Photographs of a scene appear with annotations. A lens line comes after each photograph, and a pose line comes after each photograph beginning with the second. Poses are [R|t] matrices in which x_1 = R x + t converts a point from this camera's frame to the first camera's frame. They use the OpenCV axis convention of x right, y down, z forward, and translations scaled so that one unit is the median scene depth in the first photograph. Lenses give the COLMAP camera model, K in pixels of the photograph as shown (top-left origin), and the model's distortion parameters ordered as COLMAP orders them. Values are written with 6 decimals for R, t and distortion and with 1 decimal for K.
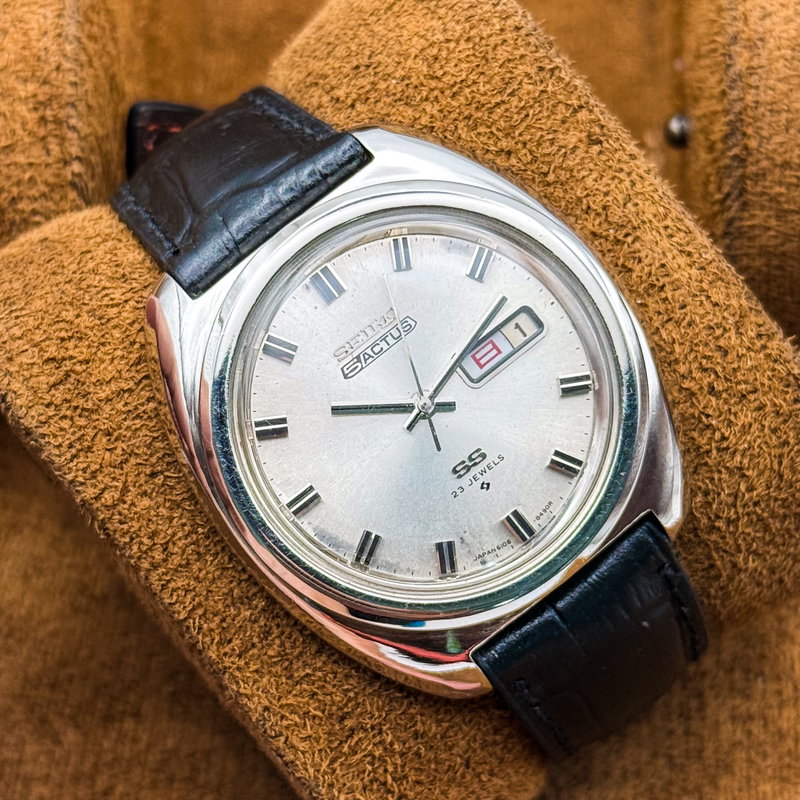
lens RADIAL K [[2181.3, 0, 398.4], [0, 2181.3, 374.6], [0, 0, 1]] dist [-0.033298, 1.394664]
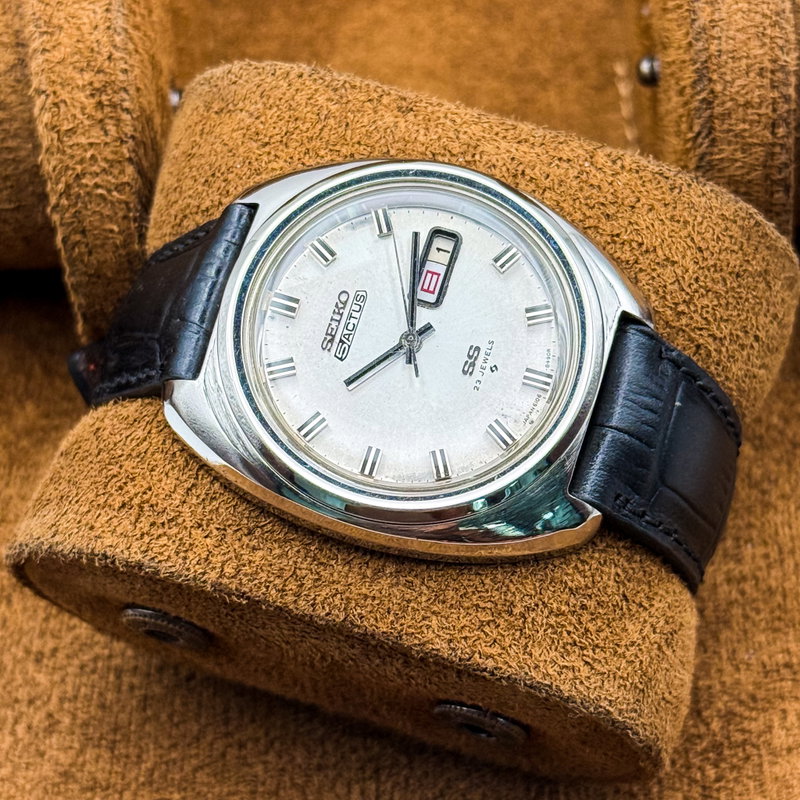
lens RADIAL K [[2181.3, 0, 398.4], [0, 2181.3, 374.6], [0, 0, 1]] dist [-0.033298, 1.394664]
pose [[0.824498, -0.553334, 0.118425, -0.135677], [0.565601, 0.799475, -0.202326, 0.249225], [0.017276, 0.233798, 0.972132, -0.125241]]
